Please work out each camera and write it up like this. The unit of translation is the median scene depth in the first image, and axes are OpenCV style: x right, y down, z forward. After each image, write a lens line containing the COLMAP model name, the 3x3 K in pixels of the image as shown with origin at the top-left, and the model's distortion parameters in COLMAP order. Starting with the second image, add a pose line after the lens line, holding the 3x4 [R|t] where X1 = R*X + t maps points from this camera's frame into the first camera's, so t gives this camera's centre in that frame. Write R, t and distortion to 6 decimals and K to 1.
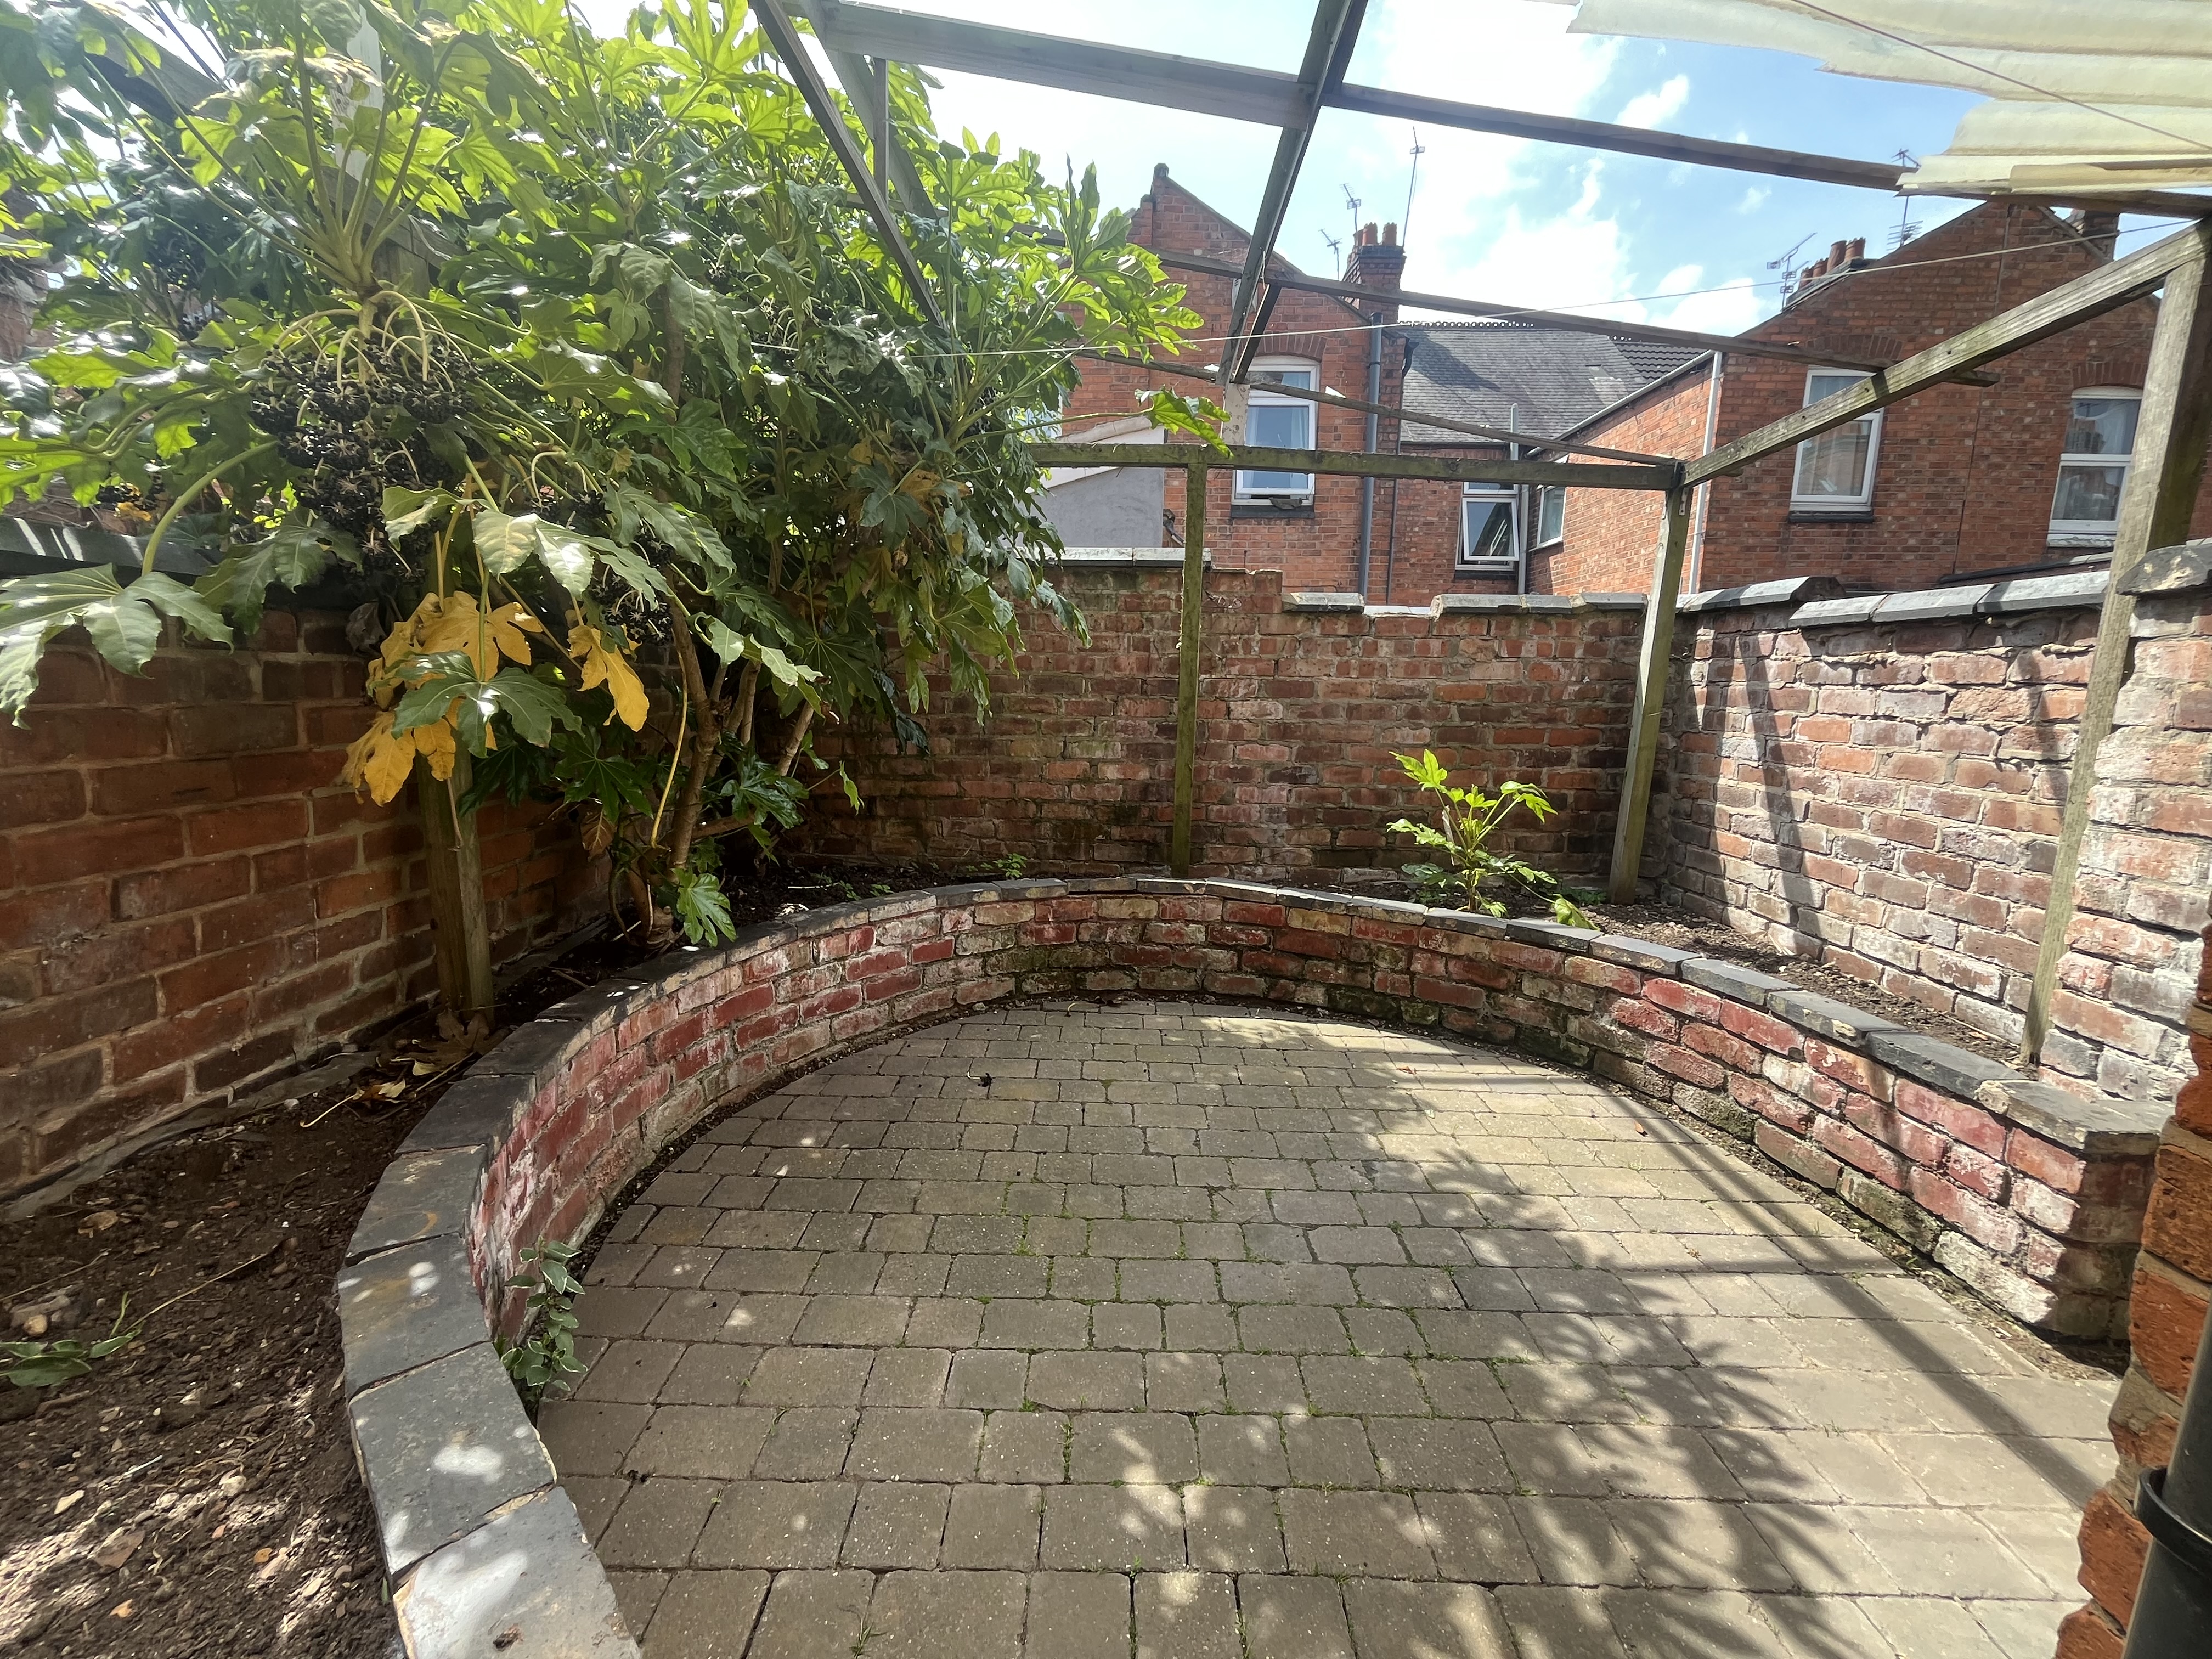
lens RADIAL K [[901.6, 0, 1101.2], [0, 901.6, 833.5], [0, 0, 1]] dist [-0.001253, 0.000482]
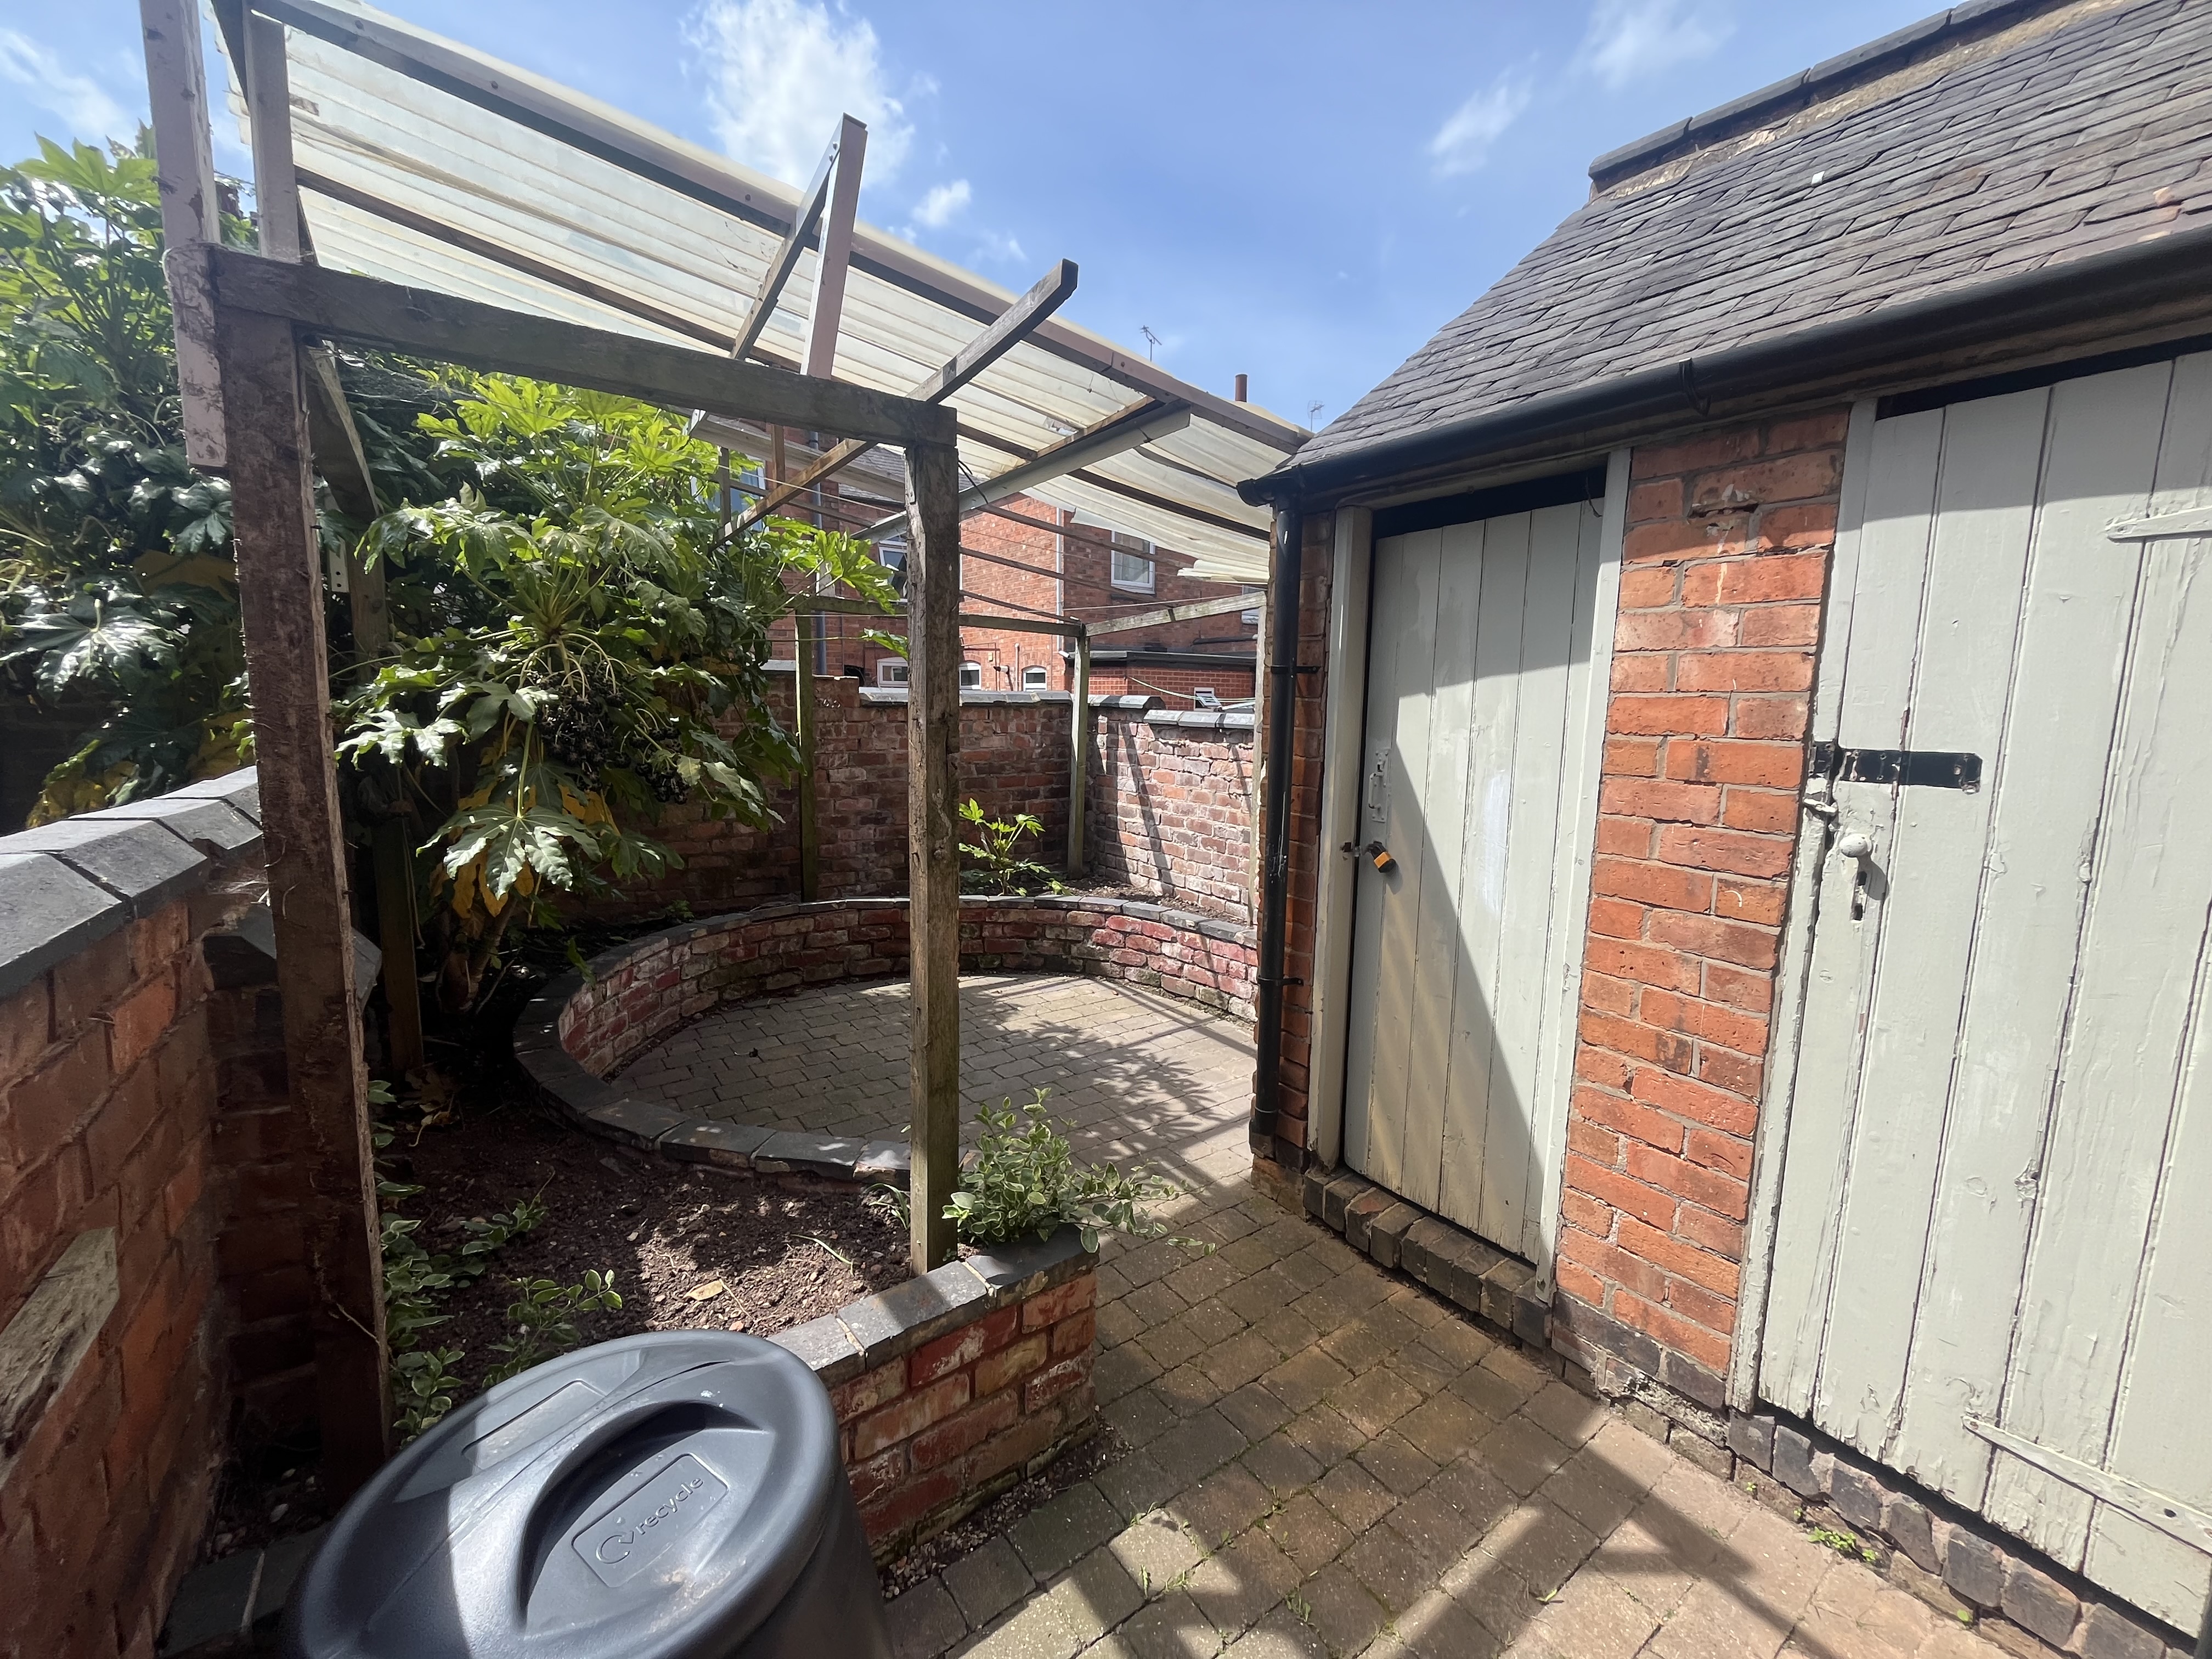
lens RADIAL K [[901.6, 0, 1101.2], [0, 901.6, 833.5], [0, 0, 1]] dist [-0.001253, 0.000482]
pose [[0.803408, -0.095187, 0.587772, -0.460976], [0.096773, 0.994888, 0.028842, -0.064142], [-0.587513, 0.033709, 0.808513, -0.488656]]
